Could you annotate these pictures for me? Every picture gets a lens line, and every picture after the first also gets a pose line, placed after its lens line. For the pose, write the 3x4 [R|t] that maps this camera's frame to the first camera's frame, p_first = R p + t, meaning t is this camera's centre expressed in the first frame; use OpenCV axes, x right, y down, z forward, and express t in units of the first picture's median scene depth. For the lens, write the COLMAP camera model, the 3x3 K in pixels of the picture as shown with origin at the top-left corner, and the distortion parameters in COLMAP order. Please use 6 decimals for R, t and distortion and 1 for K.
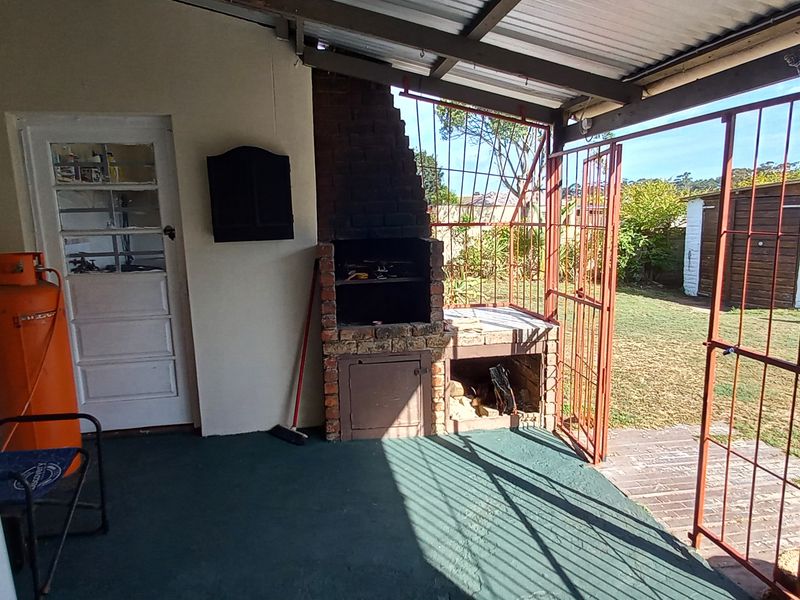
lens RADIAL K [[521.5, 0, 400.0], [0, 521.5, 300.0], [0, 0, 1]] dist [-0.001427, 0.006147]
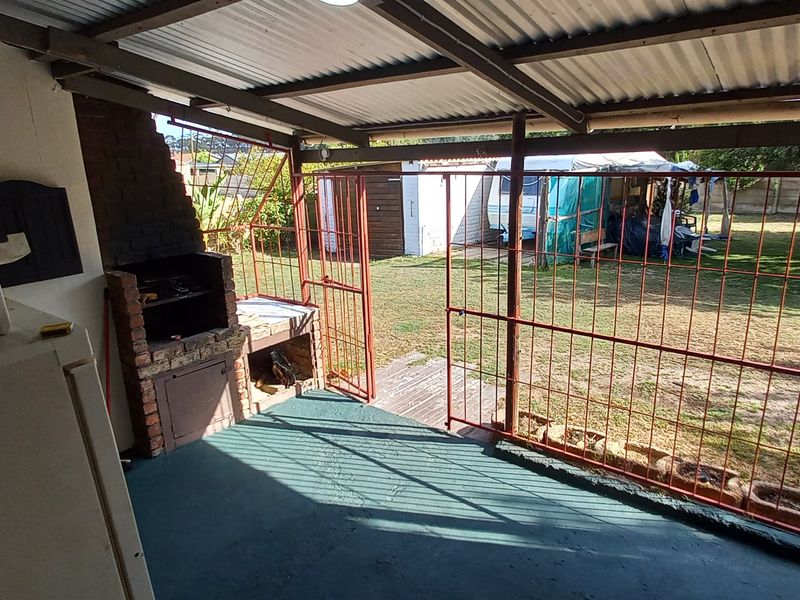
lens RADIAL K [[521.5, 0, 400.0], [0, 521.5, 300.0], [0, 0, 1]] dist [-0.001427, 0.006147]
pose [[0.759918, -0.174909, 0.626045, -0.357998], [0.123988, 0.984438, 0.124538, -0.110048], [-0.638085, -0.017017, 0.769778, -0.120765]]
